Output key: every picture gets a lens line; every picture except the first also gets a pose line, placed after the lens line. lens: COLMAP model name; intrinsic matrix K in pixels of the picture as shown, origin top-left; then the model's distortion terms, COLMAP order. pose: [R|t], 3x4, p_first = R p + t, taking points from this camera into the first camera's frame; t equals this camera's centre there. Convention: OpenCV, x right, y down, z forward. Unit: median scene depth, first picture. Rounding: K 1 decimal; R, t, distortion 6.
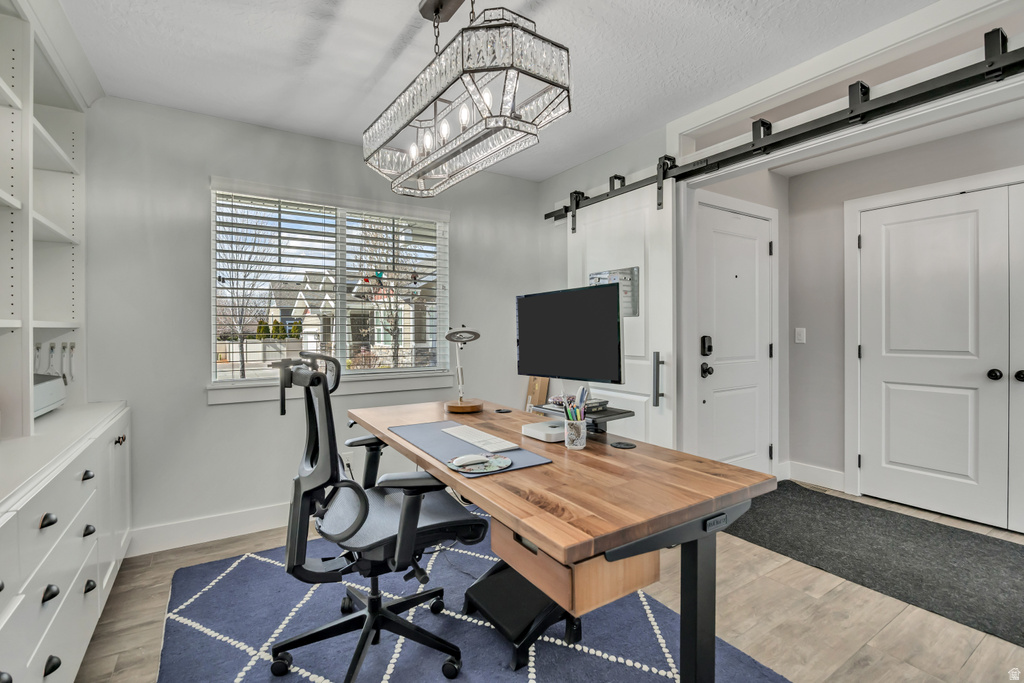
lens RADIAL K [[462.5, 0, 506.7], [0, 462.5, 331.5], [0, 0, 1]] dist [-0.021574, -0.000316]
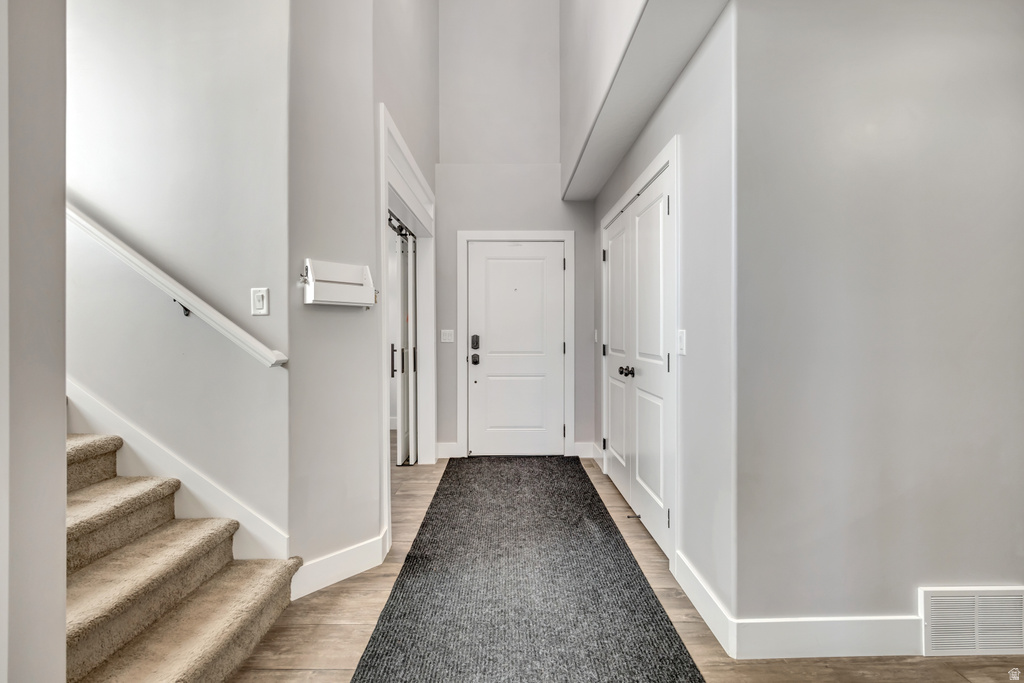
lens RADIAL K [[462.5, 0, 506.7], [0, 462.5, 331.5], [0, 0, 1]] dist [-0.021574, -0.000316]
pose [[0.846440, 0.007063, -0.532437, 1.528815], [-0.007804, 0.999969, 0.000859, -0.004076], [0.532427, 0.003428, 0.846469, -0.162959]]
